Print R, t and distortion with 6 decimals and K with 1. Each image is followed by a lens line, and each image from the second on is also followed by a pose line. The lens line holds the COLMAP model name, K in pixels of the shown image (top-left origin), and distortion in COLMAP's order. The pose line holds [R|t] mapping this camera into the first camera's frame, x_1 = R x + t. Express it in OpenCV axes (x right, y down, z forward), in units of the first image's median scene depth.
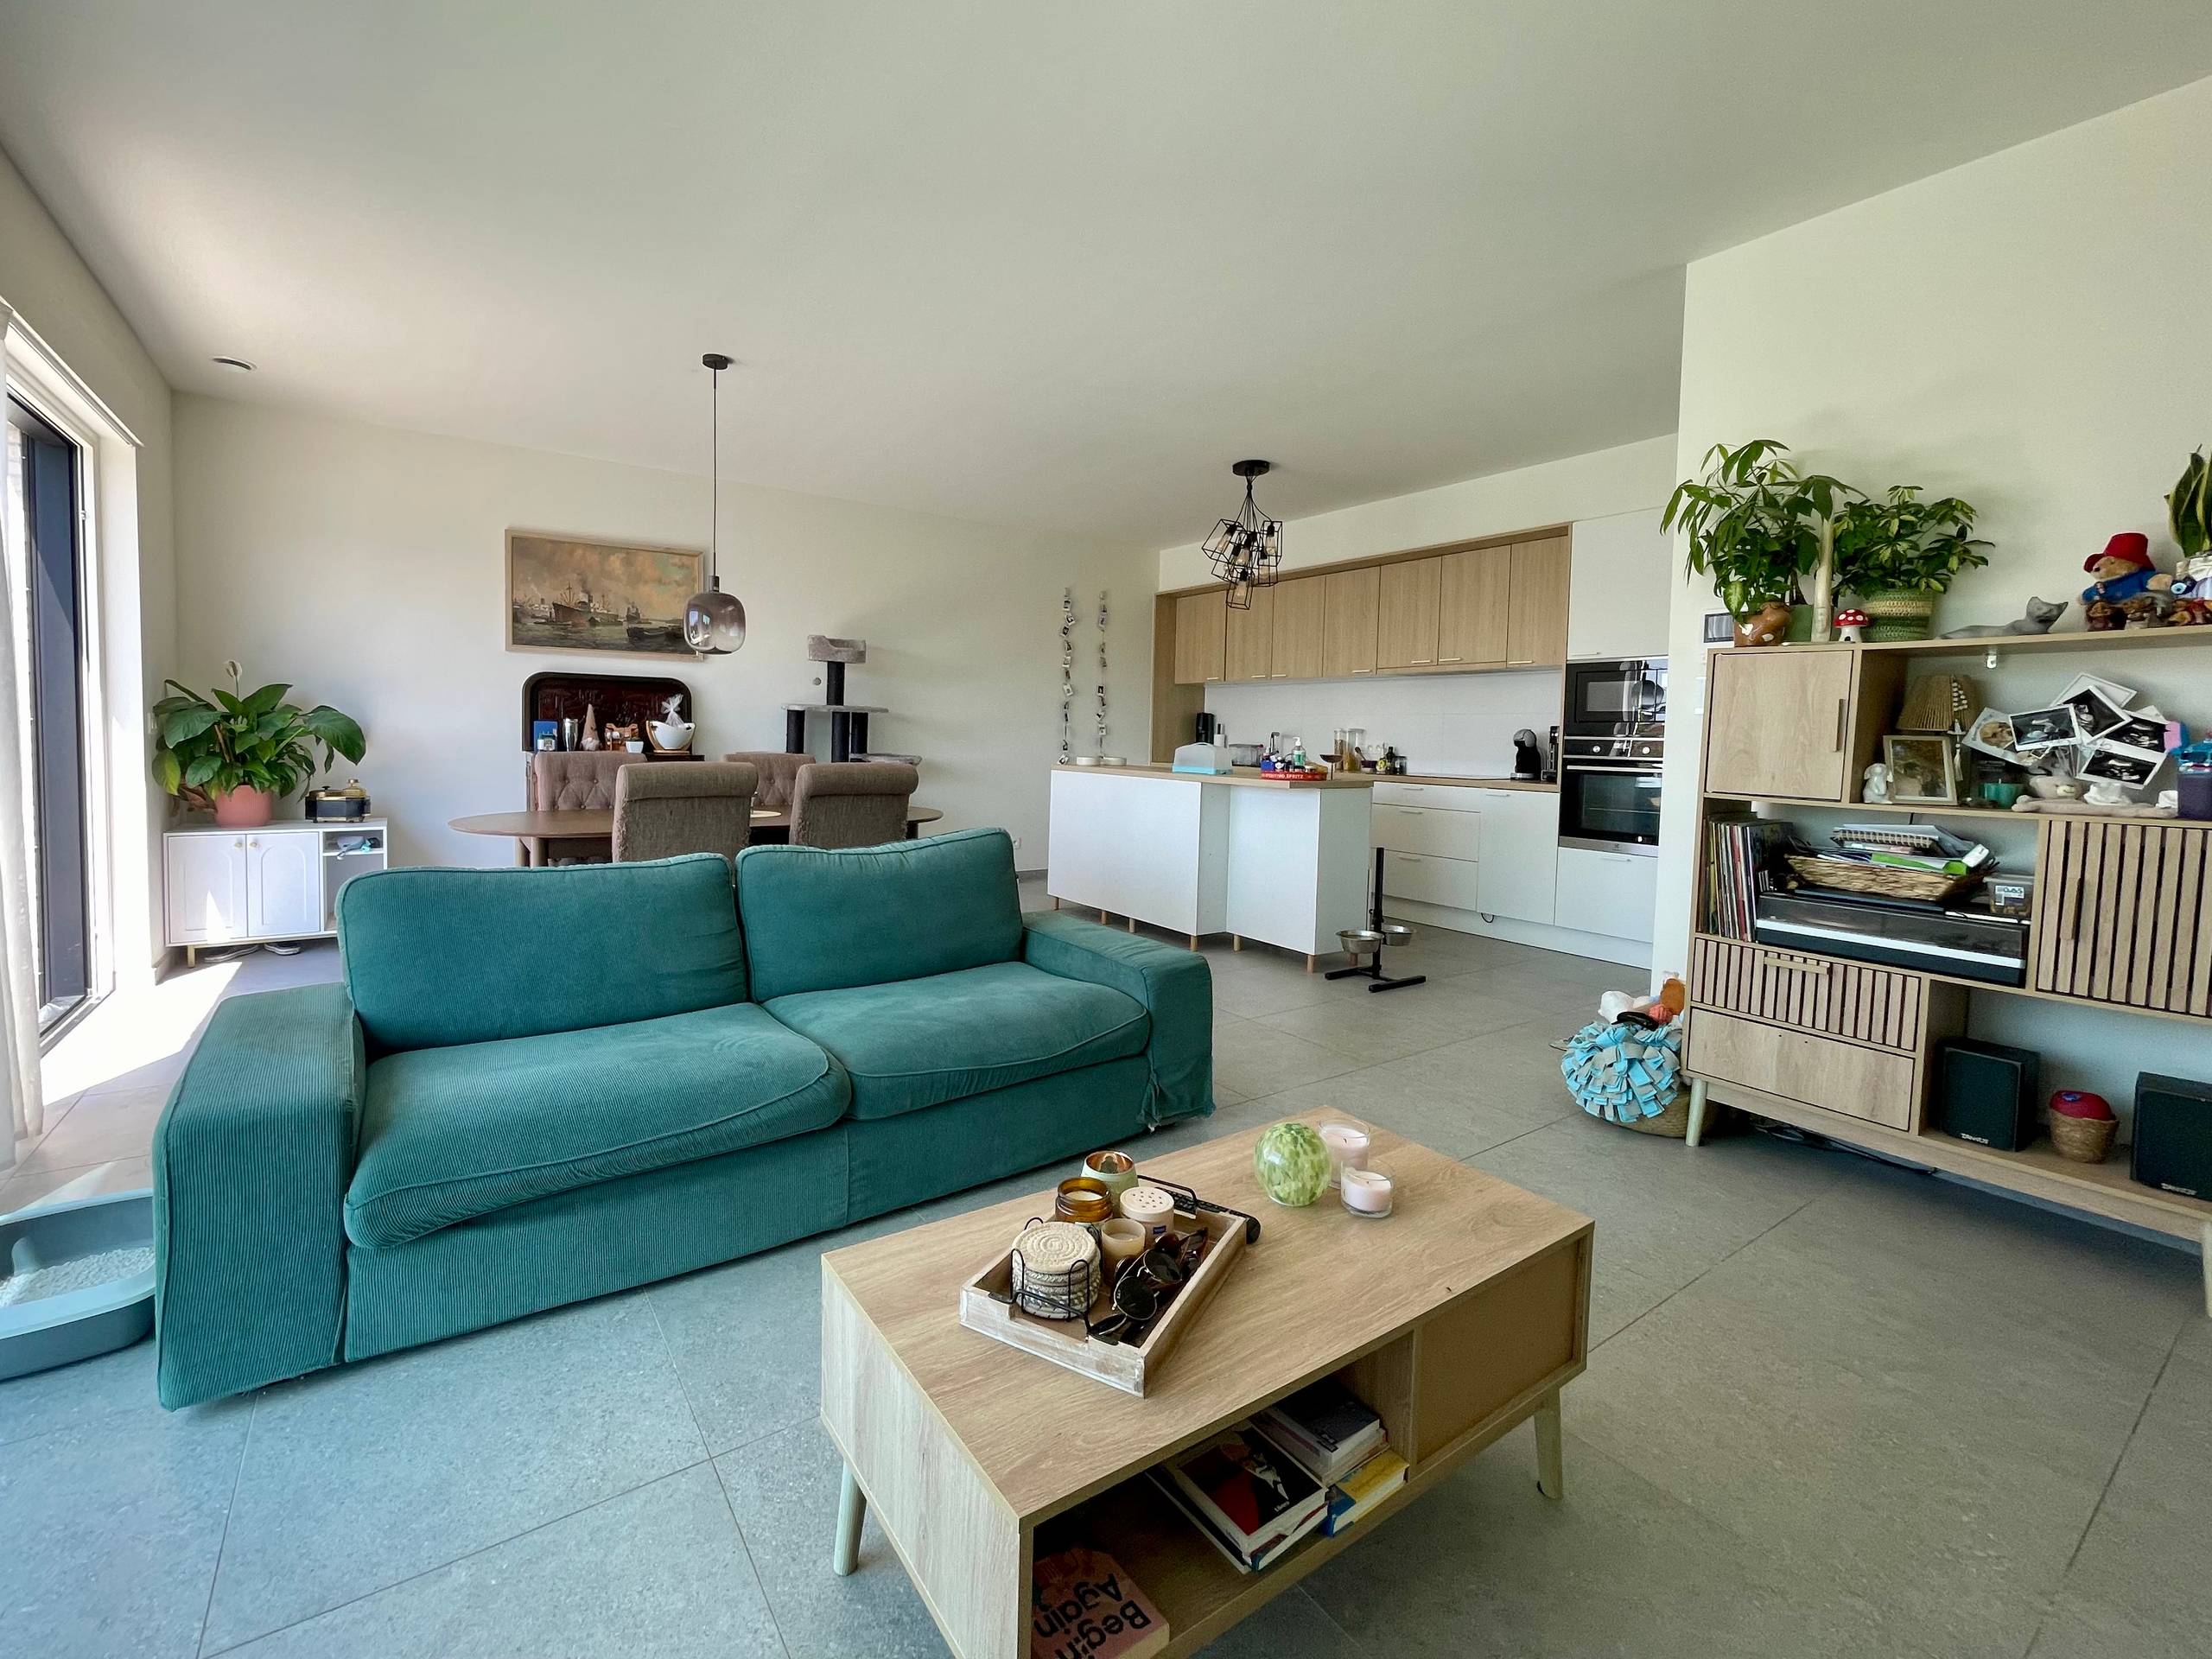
lens RADIAL K [[938.2, 0, 1055.1], [0, 938.2, 781.8], [0, 0, 1]] dist [0.000654, 0.000084]
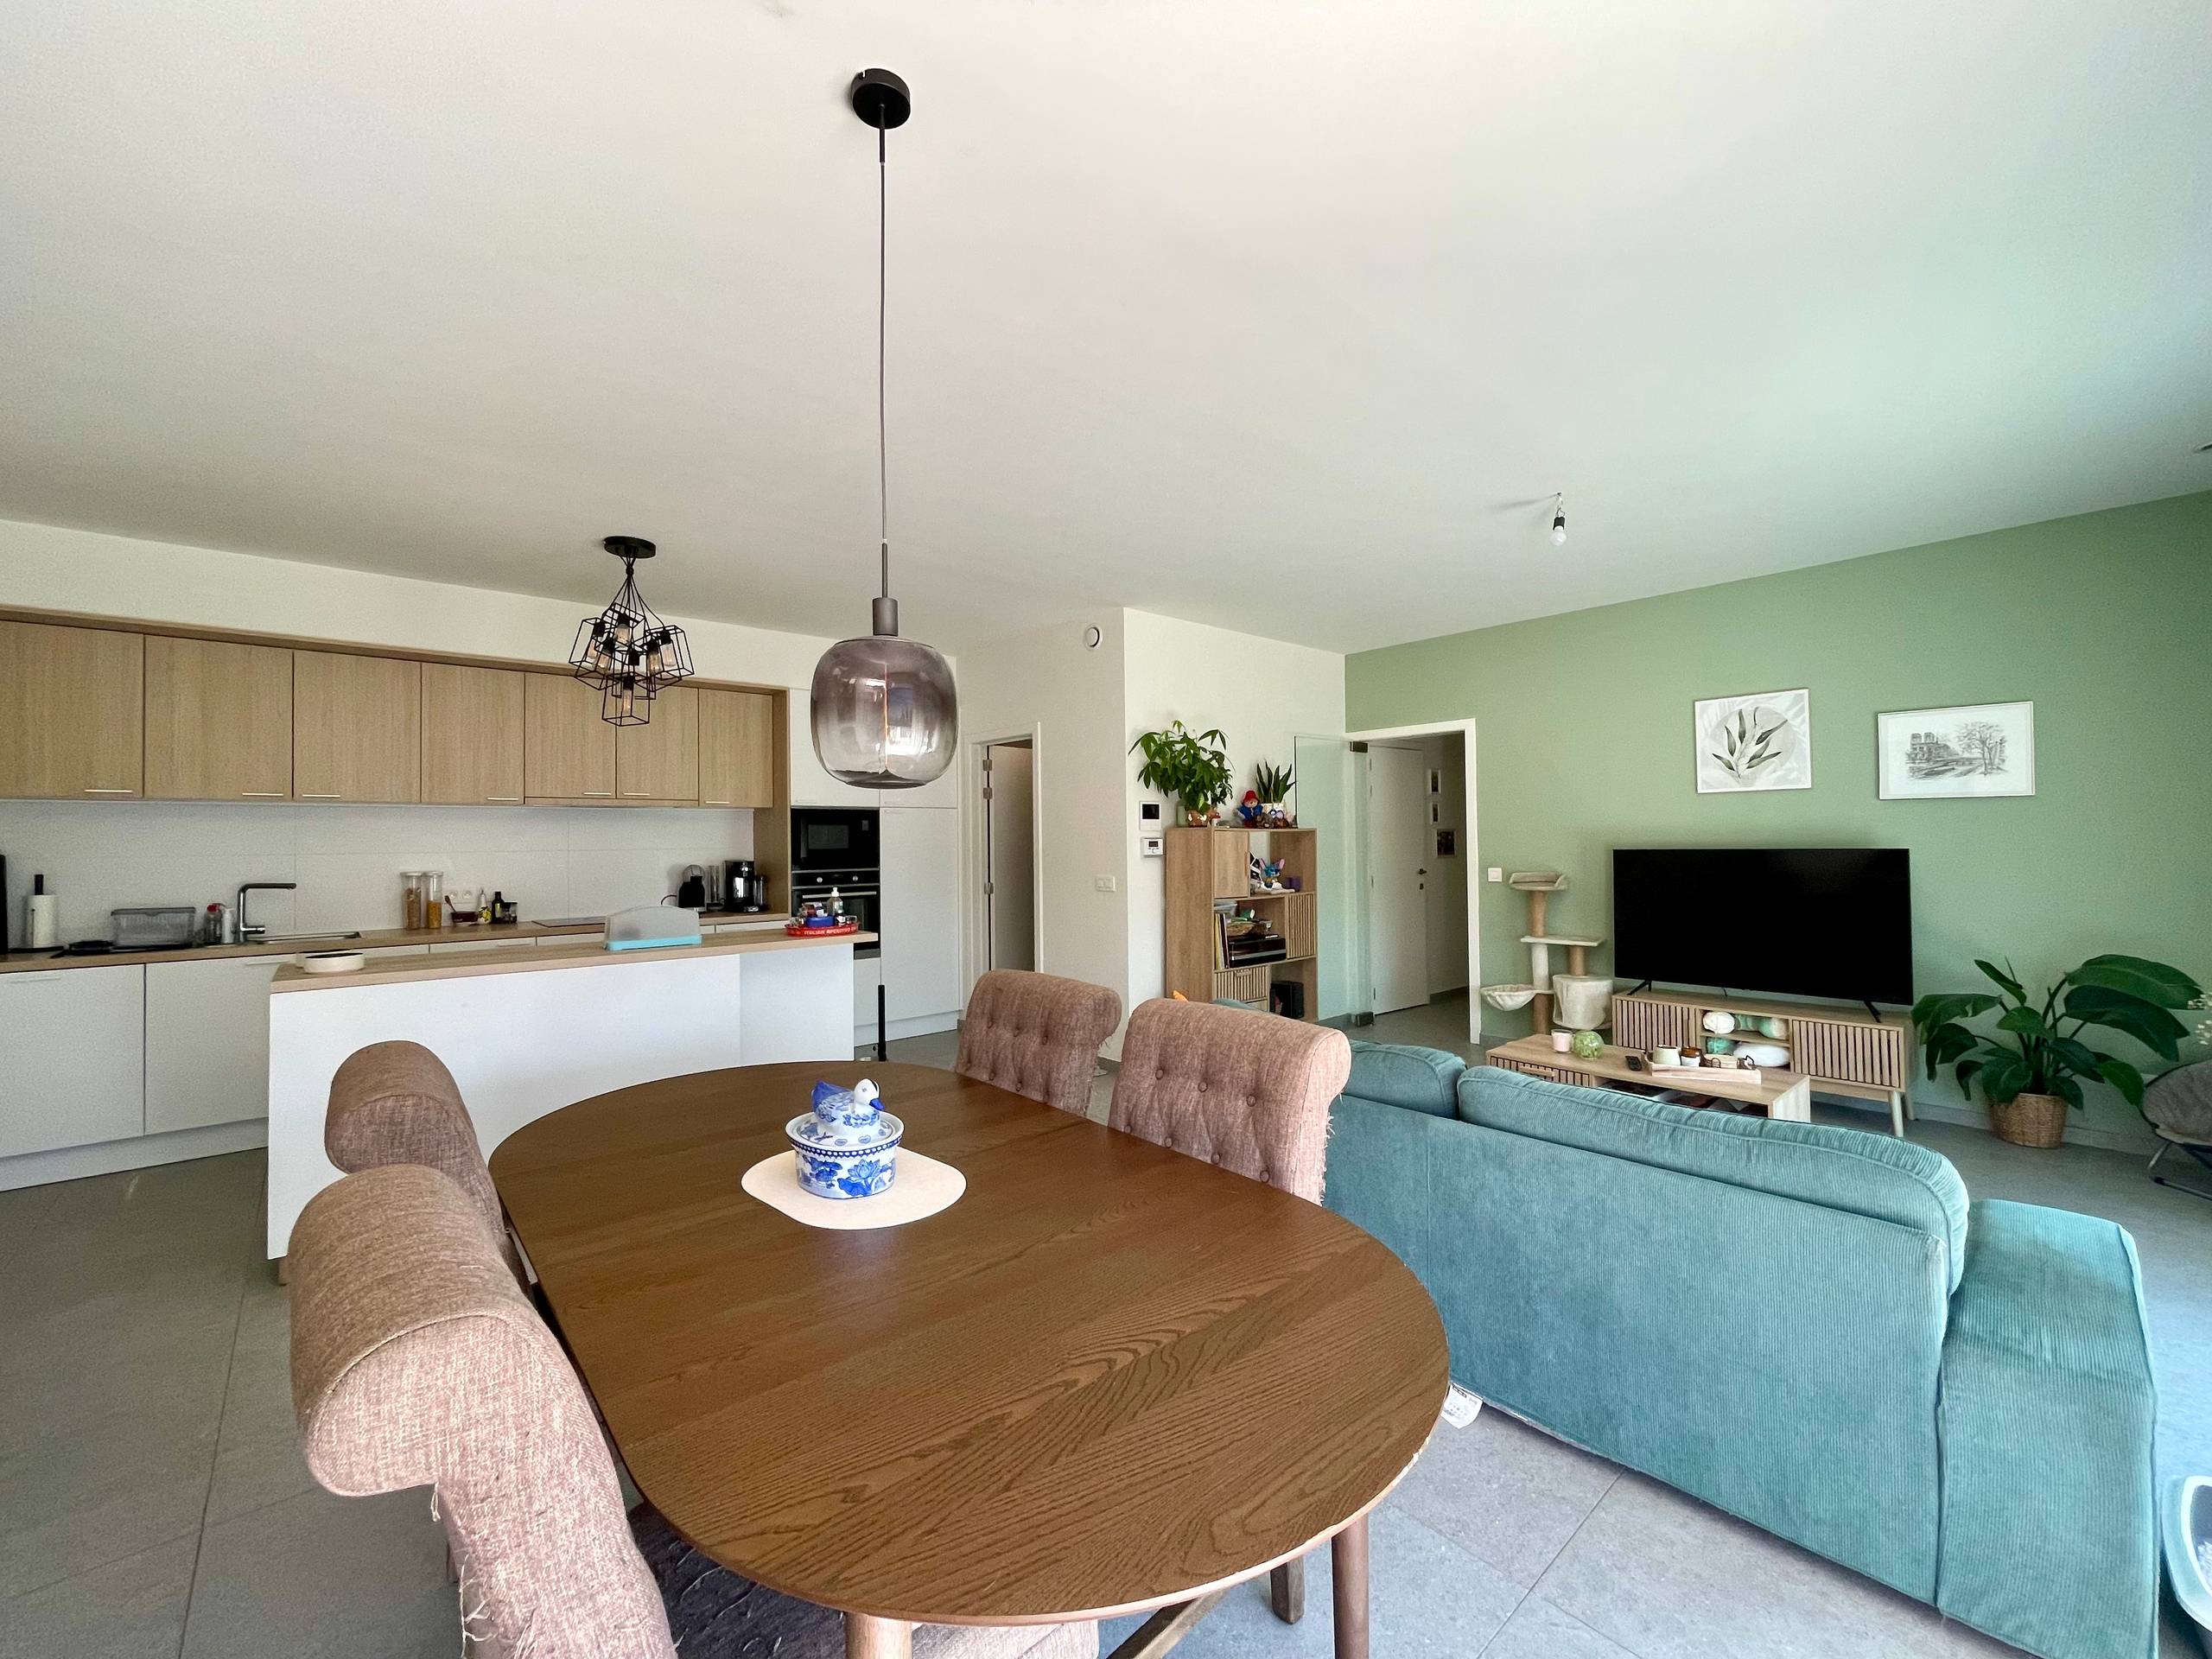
lens RADIAL K [[893.3, 0, 1104.5], [0, 893.3, 826.5], [0, 0, 1]] dist [0.000213, 0.000220]
pose [[-0.115213, -0.005152, 0.993327, -0.546445], [0.060625, 0.998086, 0.012209, -0.084334], [-0.991489, 0.061628, -0.114680, 0.674469]]
